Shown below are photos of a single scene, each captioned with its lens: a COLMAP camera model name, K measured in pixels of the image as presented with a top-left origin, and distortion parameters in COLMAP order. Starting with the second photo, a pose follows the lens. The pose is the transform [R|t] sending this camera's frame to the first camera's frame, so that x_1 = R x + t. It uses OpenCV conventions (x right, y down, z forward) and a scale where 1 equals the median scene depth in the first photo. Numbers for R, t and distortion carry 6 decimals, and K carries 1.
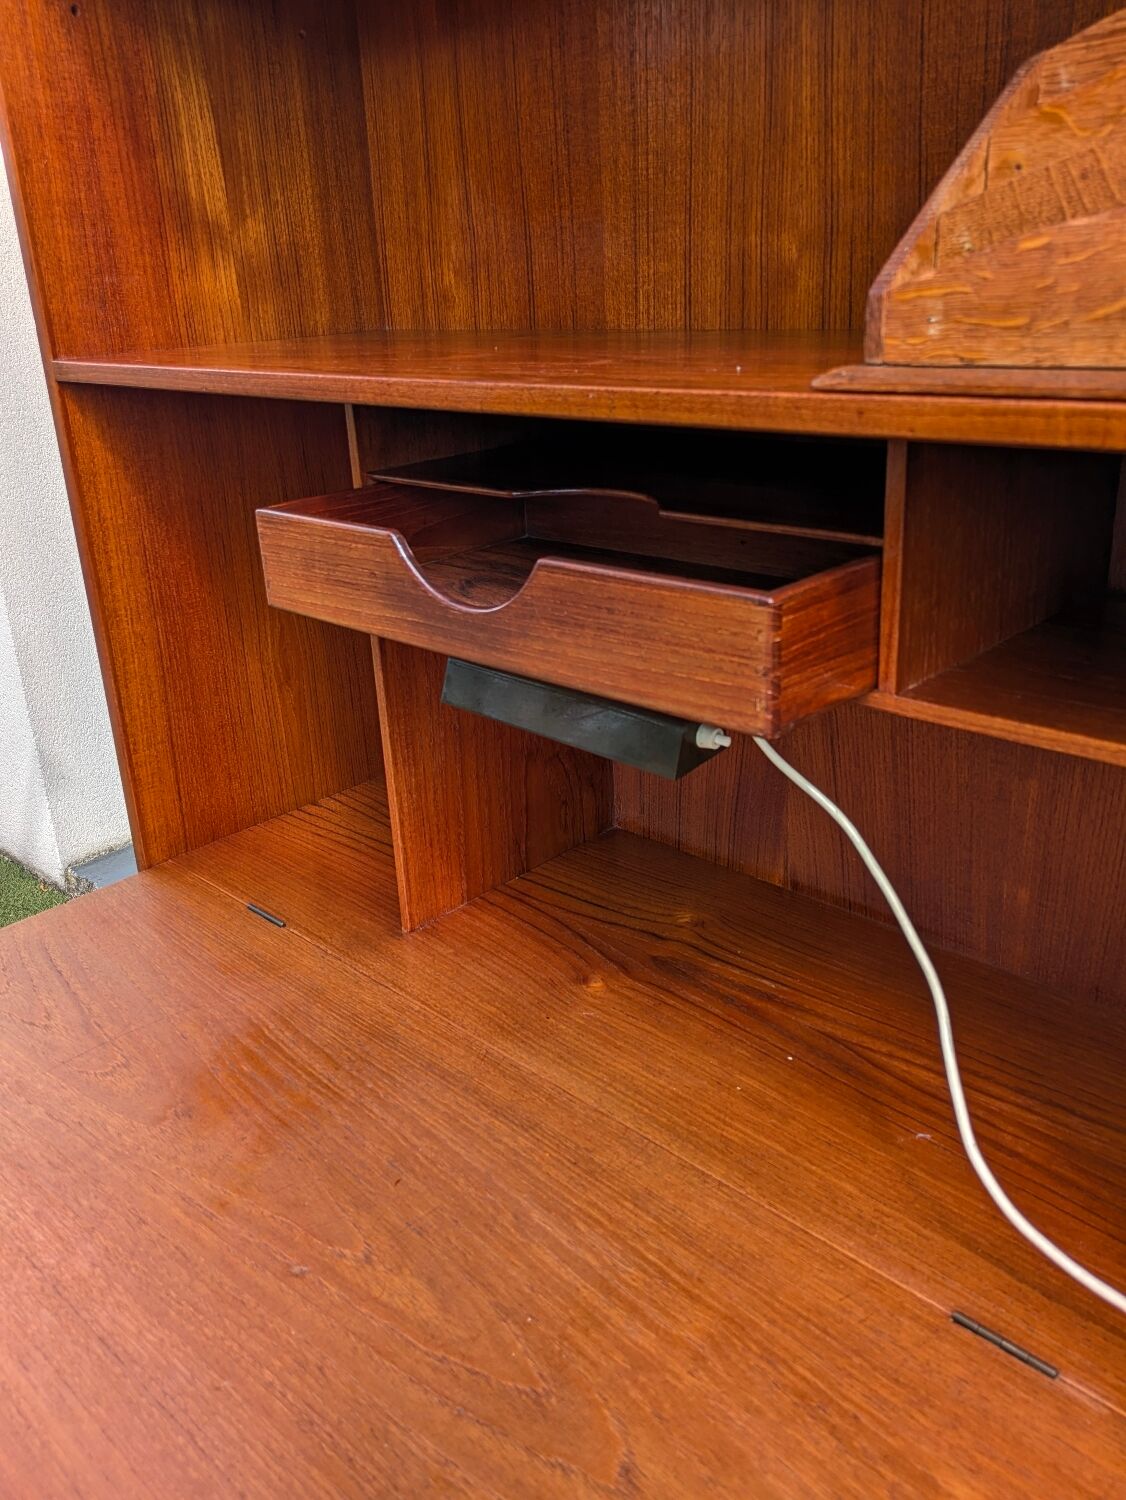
lens RADIAL K [[1225.8, 0, 552.5], [0, 1225.8, 714.2], [0, 0, 1]] dist [0.033991, -0.023963]
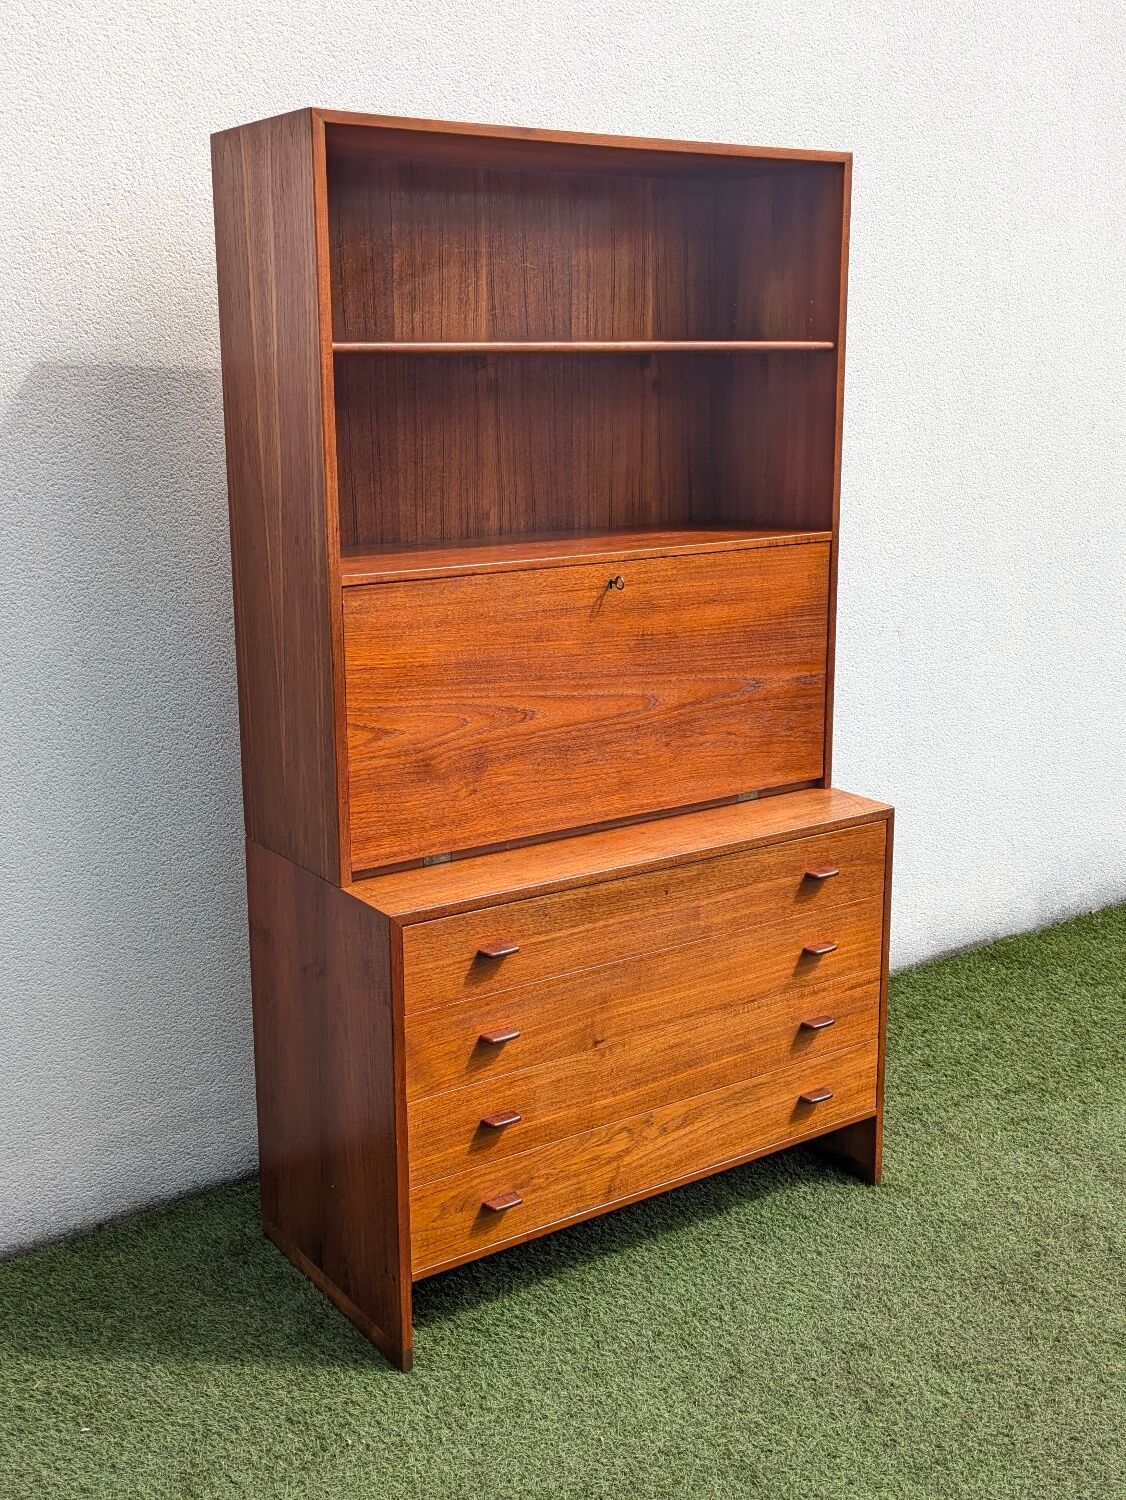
lens RADIAL K [[1638.7, 0, 528.8], [0, 1638.7, 708.0], [0, 0, 1]] dist [0.045377, 0.000000]
pose [[0.189609, -0.153532, 0.969782, -2.874060], [0.339509, 0.937025, 0.081966, -0.217179], [-0.921294, 0.313708, 0.229794, 0.258360]]
